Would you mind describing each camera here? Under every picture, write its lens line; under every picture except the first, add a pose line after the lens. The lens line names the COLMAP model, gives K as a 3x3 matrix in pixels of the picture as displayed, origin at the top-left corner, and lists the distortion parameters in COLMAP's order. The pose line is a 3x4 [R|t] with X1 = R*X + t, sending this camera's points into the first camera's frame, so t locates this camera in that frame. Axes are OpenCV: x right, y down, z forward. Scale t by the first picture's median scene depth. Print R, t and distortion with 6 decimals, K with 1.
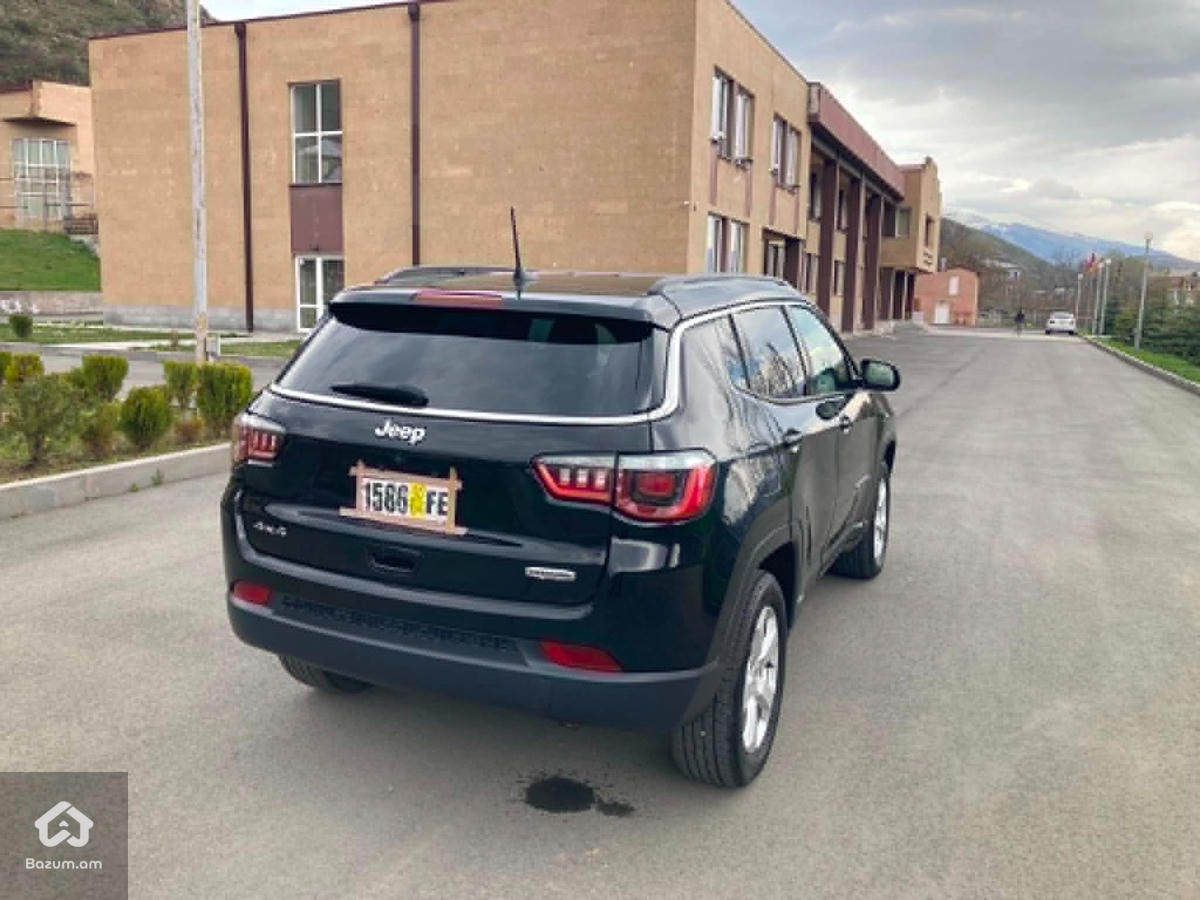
lens RADIAL K [[1002.0, 0, 580.0], [0, 1002.0, 446.4], [0, 0, 1]] dist [0.021373, -0.001570]
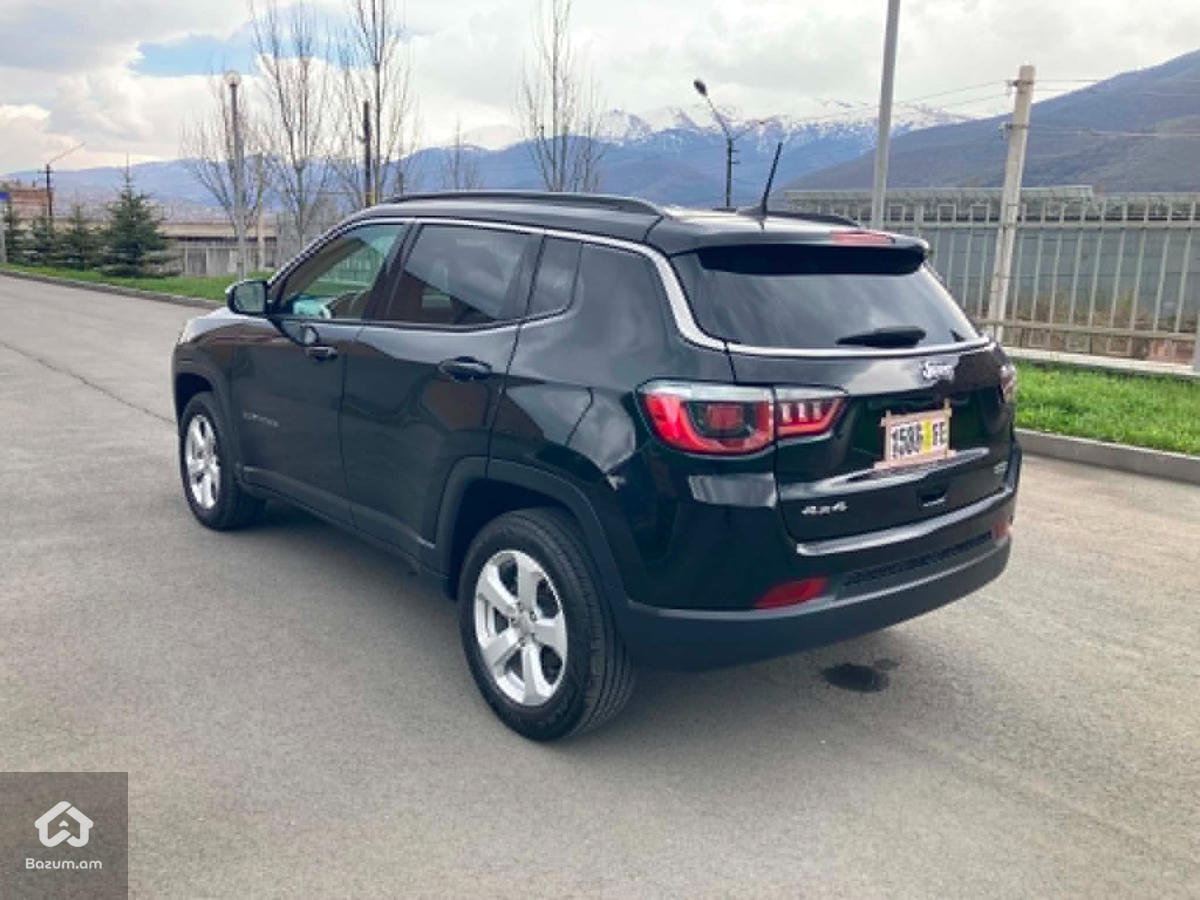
lens RADIAL K [[998.2, 0, 600.0], [0, 998.2, 450.0], [0, 0, 1]] dist [0.036014, -0.038198]
pose [[0.424138, -0.202194, 0.882737, -1.117536], [0.120891, 0.978674, 0.166083, -0.132618], [-0.897492, 0.036274, 0.439536, 0.769584]]
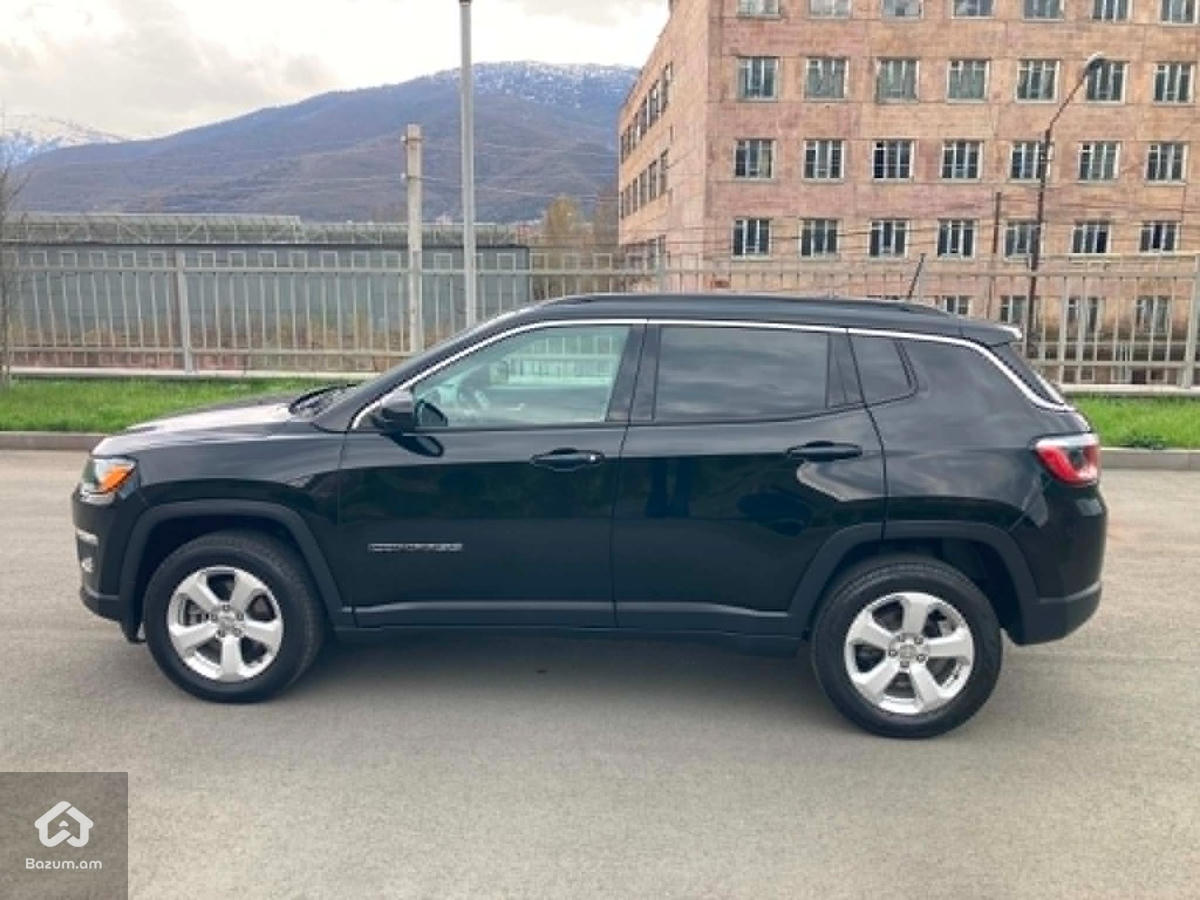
lens RADIAL K [[1002.0, 0, 580.0], [0, 1002.0, 446.4], [0, 0, 1]] dist [0.021373, -0.001570]
pose [[-0.335167, -0.189686, 0.922866, -1.258528], [0.125704, 0.961762, 0.243334, -0.393058], [-0.933735, 0.197566, -0.298507, 1.956754]]
